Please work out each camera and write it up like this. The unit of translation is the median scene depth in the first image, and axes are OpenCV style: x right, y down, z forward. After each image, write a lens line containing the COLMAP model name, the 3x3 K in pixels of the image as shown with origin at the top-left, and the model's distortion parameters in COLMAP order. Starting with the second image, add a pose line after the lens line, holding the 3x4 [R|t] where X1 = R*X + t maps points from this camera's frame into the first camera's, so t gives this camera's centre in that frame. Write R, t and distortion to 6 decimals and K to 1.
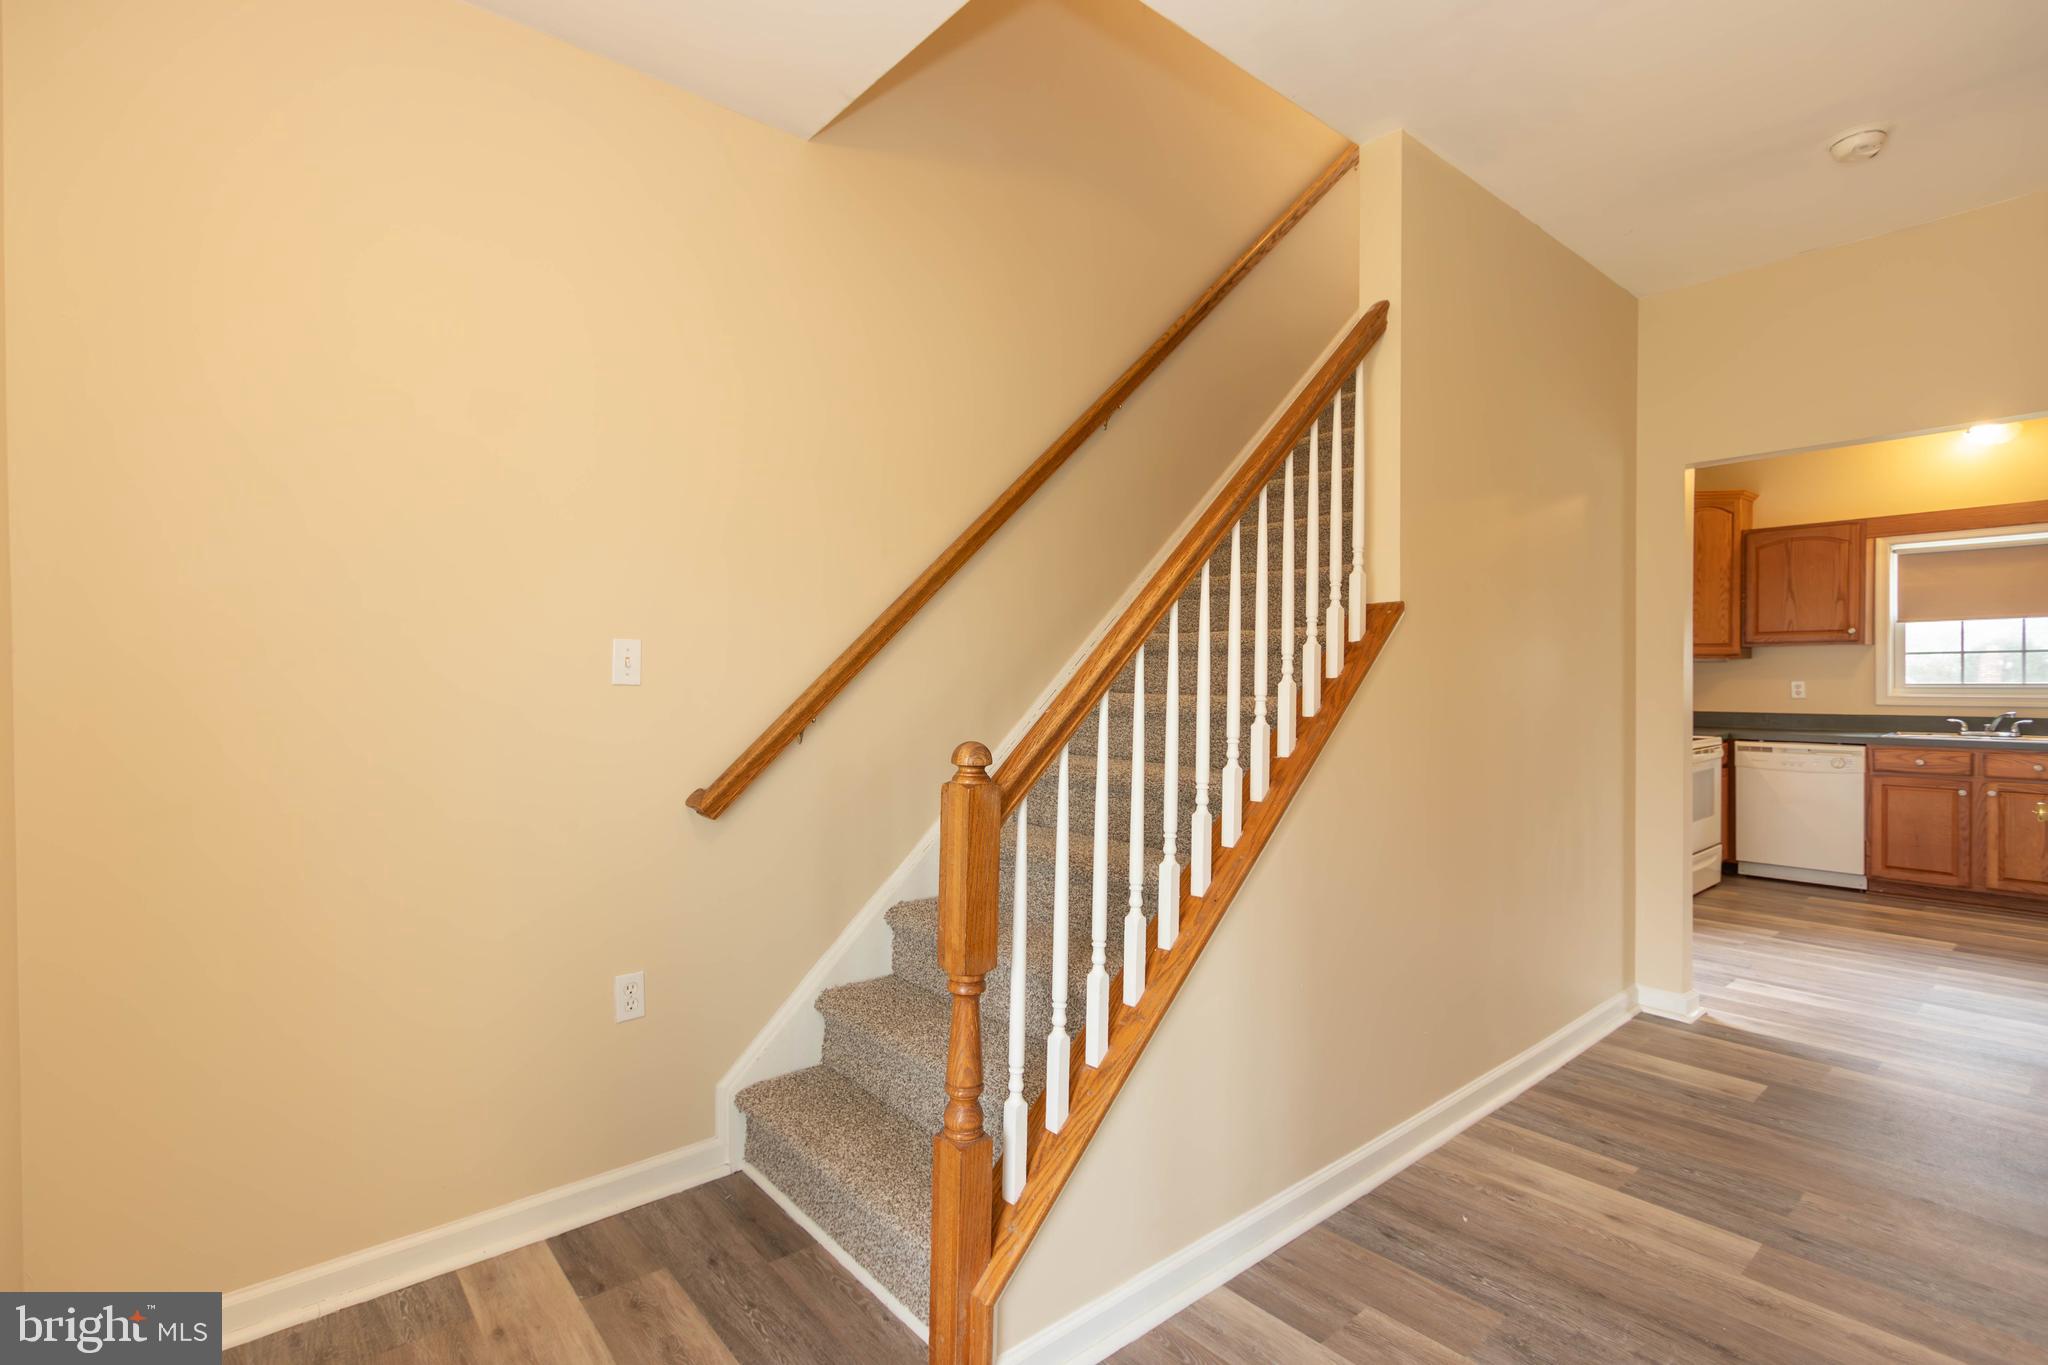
lens RADIAL K [[963.7, 0, 989.0], [0, 963.7, 683.6], [0, 0, 1]] dist [0.002936, 0.000577]
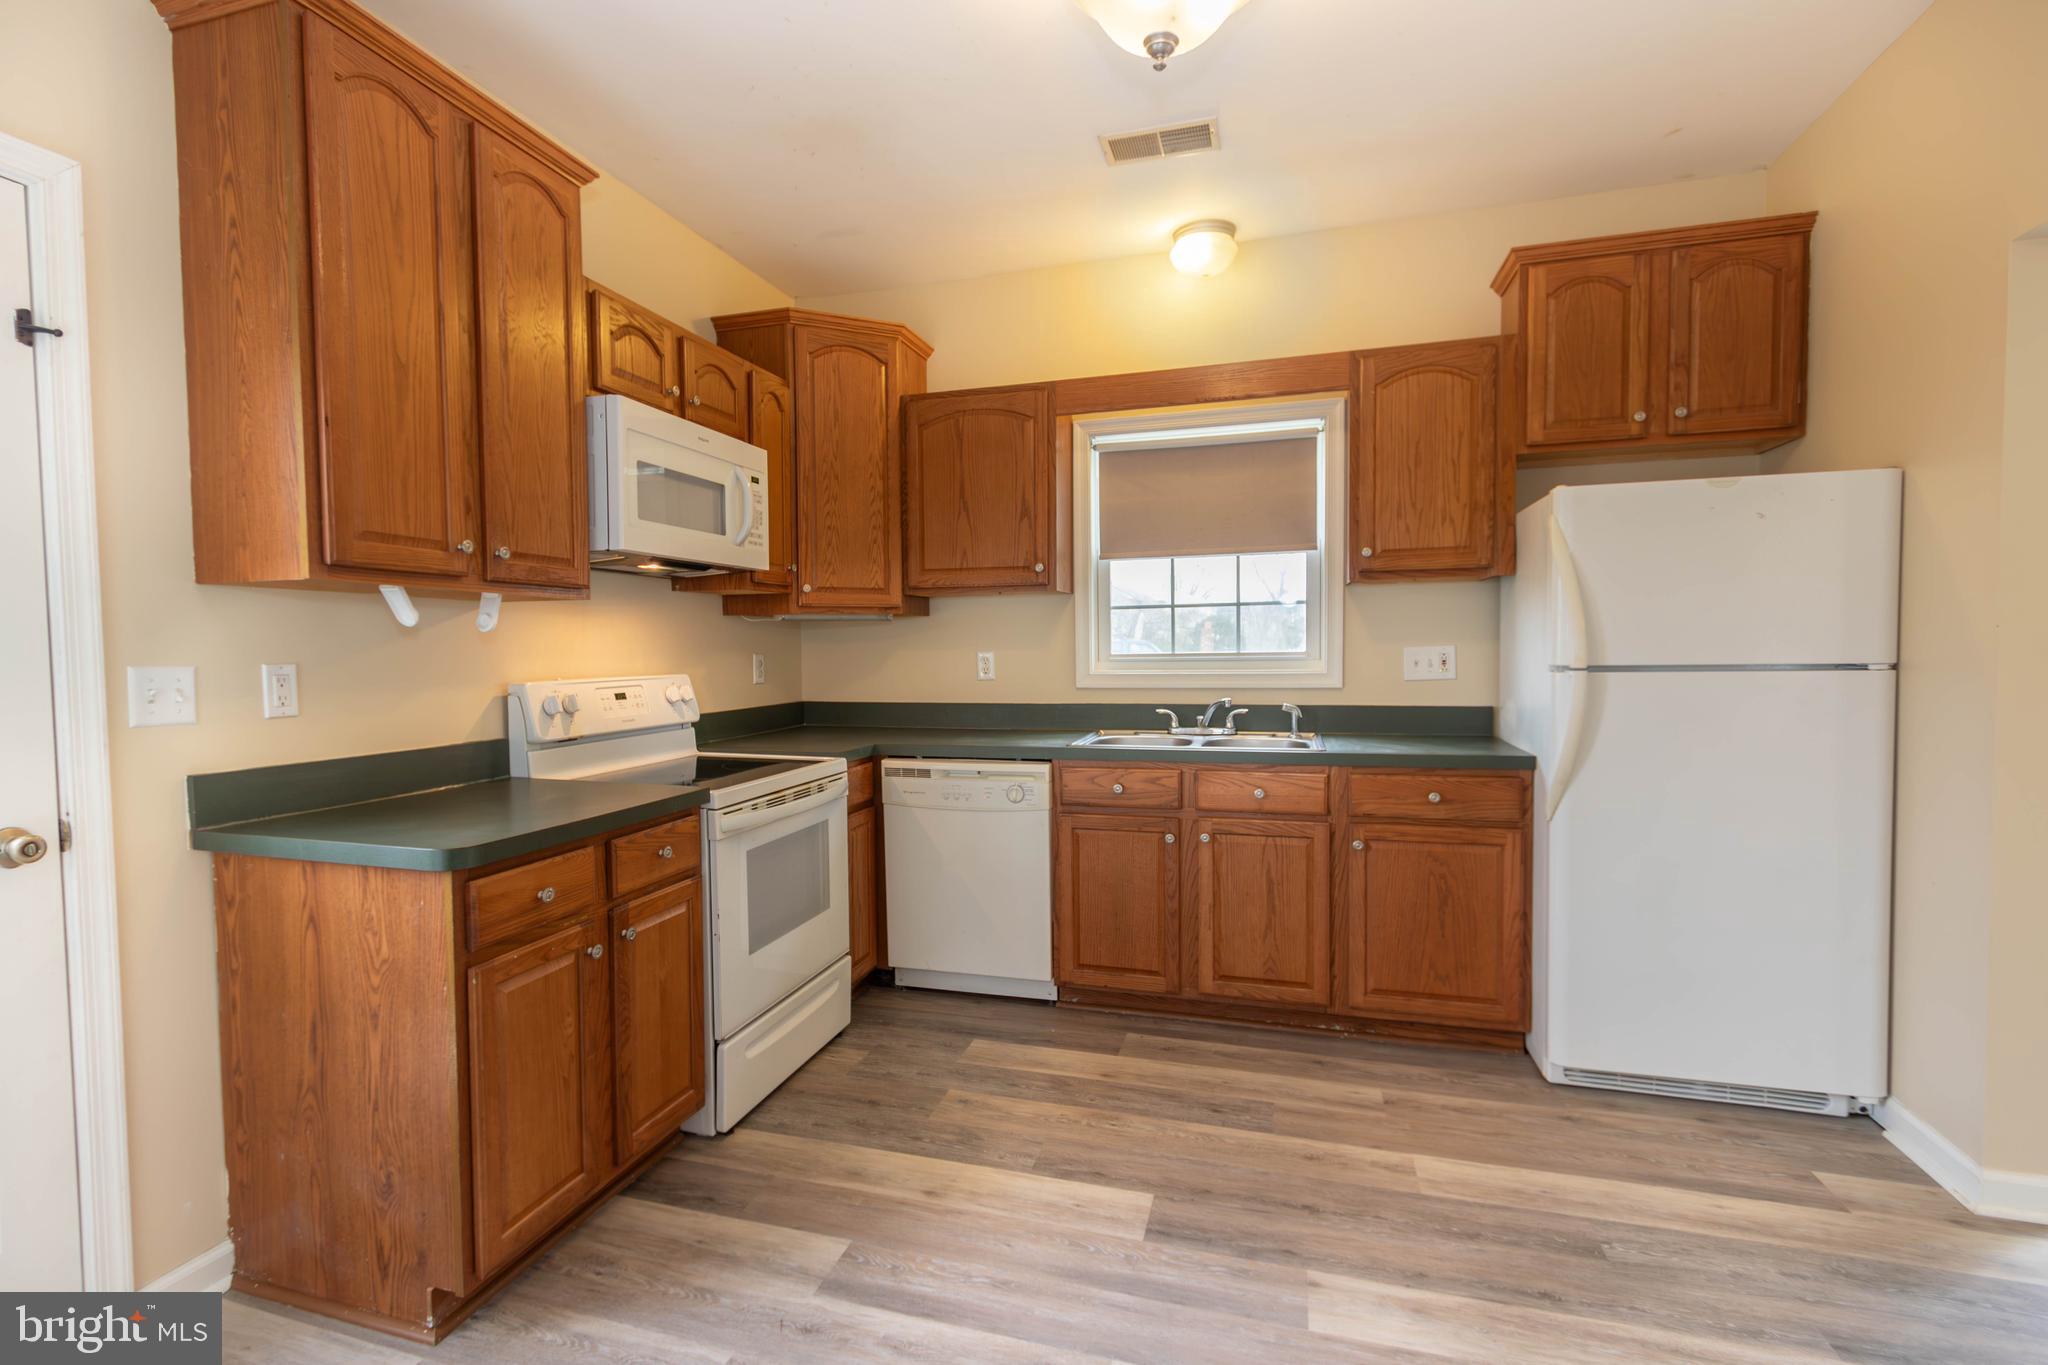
lens RADIAL K [[948.9, 0, 974.4], [0, 948.9, 689.3], [0, 0, 1]] dist [0.001764, -0.000142]
pose [[0.845238, -0.030166, 0.533538, 0.563759], [0.013469, 0.999291, 0.035162, 0.000074], [-0.534220, -0.022534, 0.845045, 0.541792]]
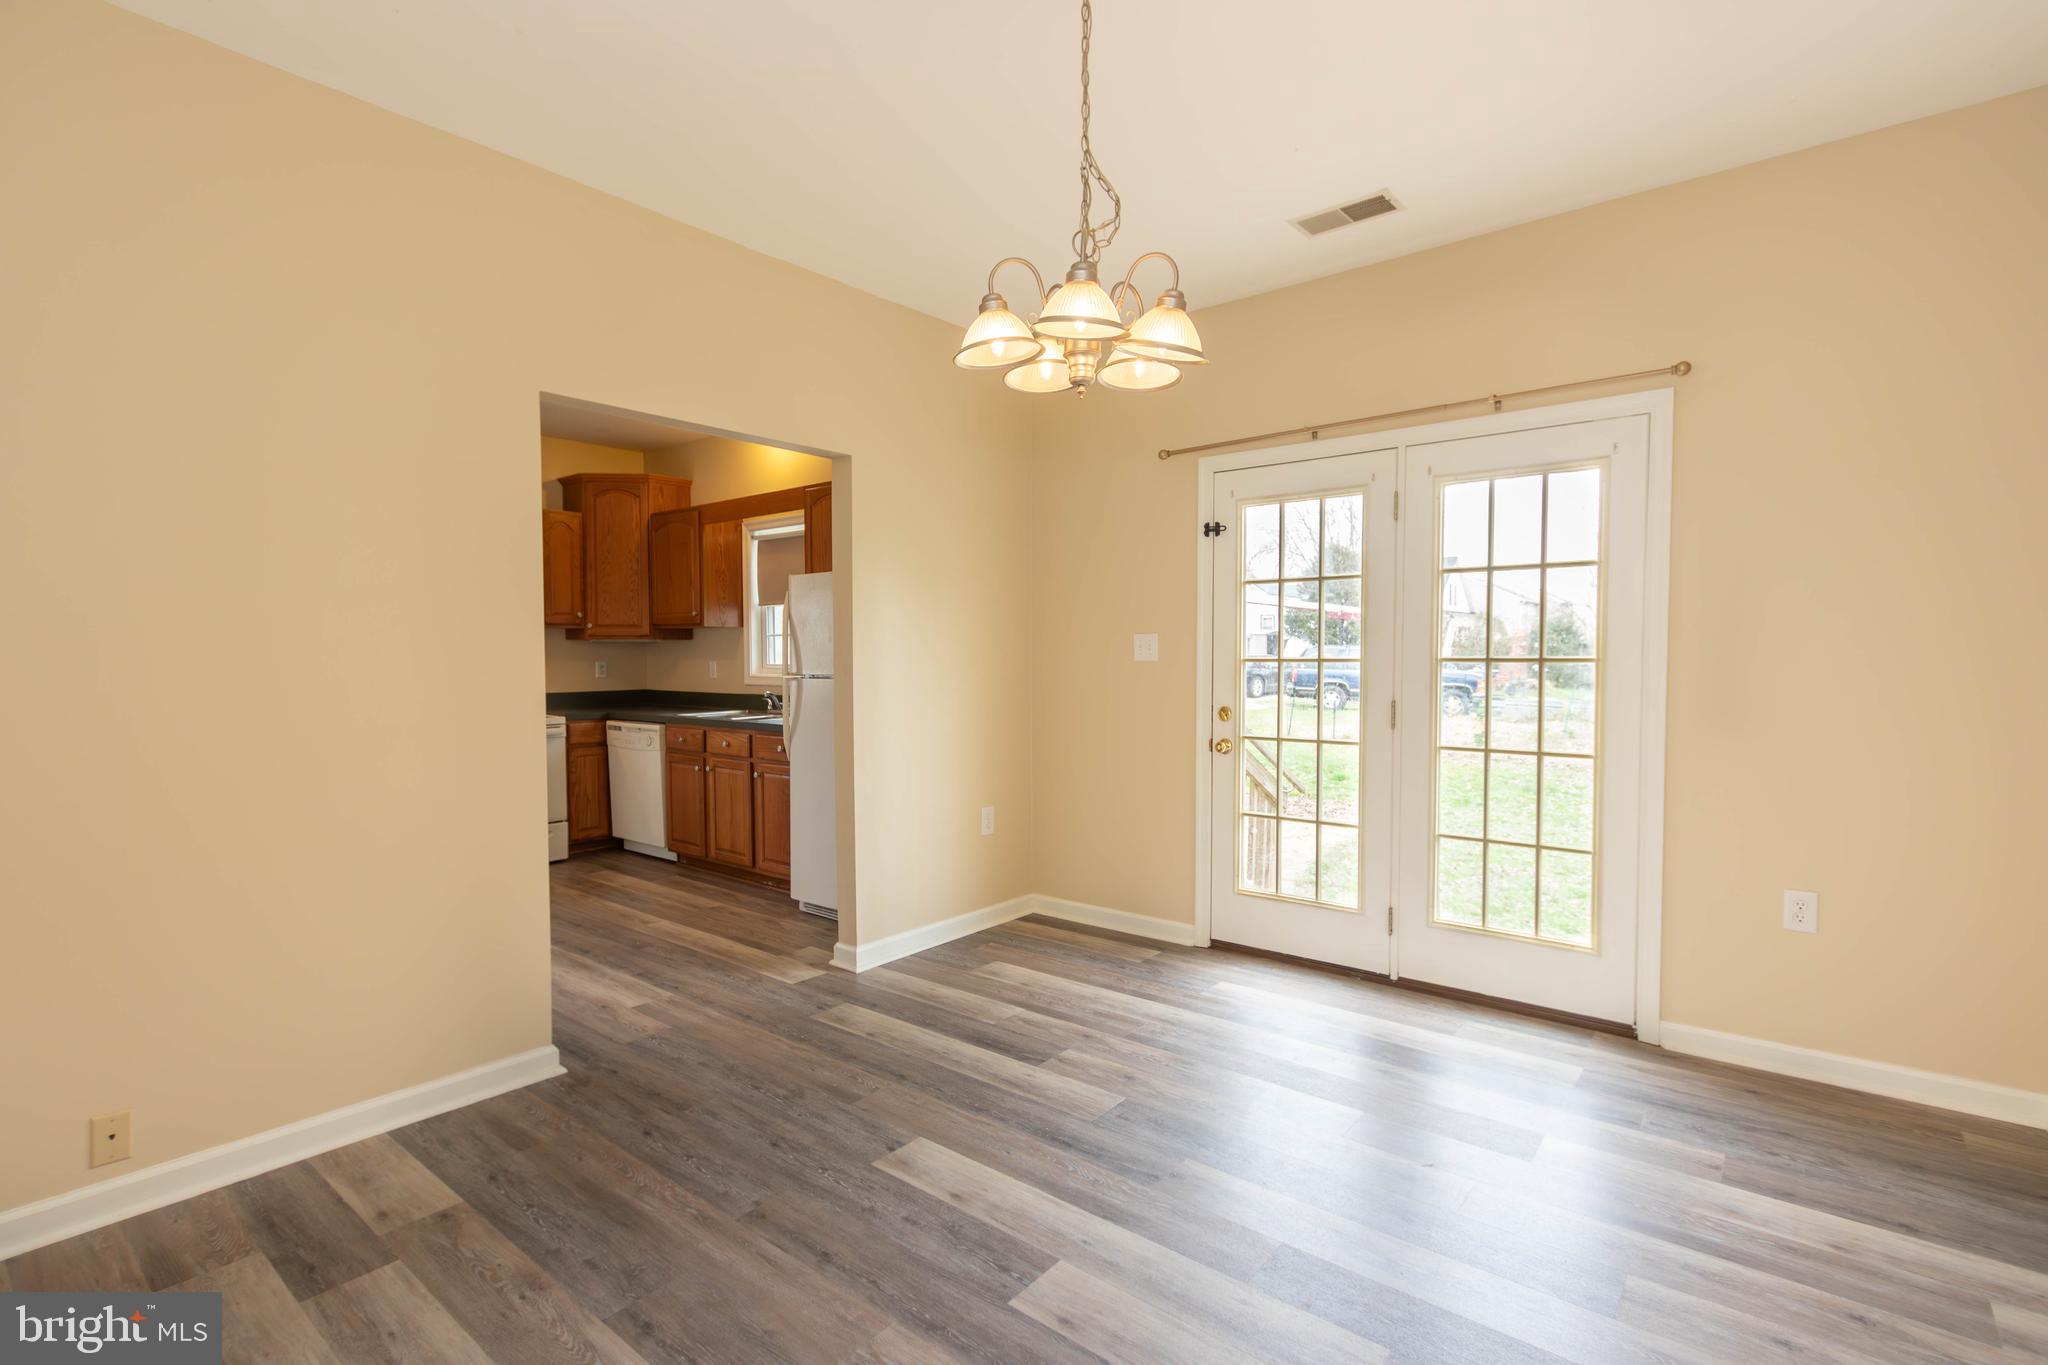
lens RADIAL K [[935.8, 0, 1018.2], [0, 935.8, 695.3], [0, 0, 1]] dist [-0.000711, -0.000043]
pose [[0.983195, -0.004946, 0.182490, 1.096504], [-0.000502, 0.999556, 0.029798, 0.003606], [-0.182557, -0.029389, 0.982756, -0.056117]]
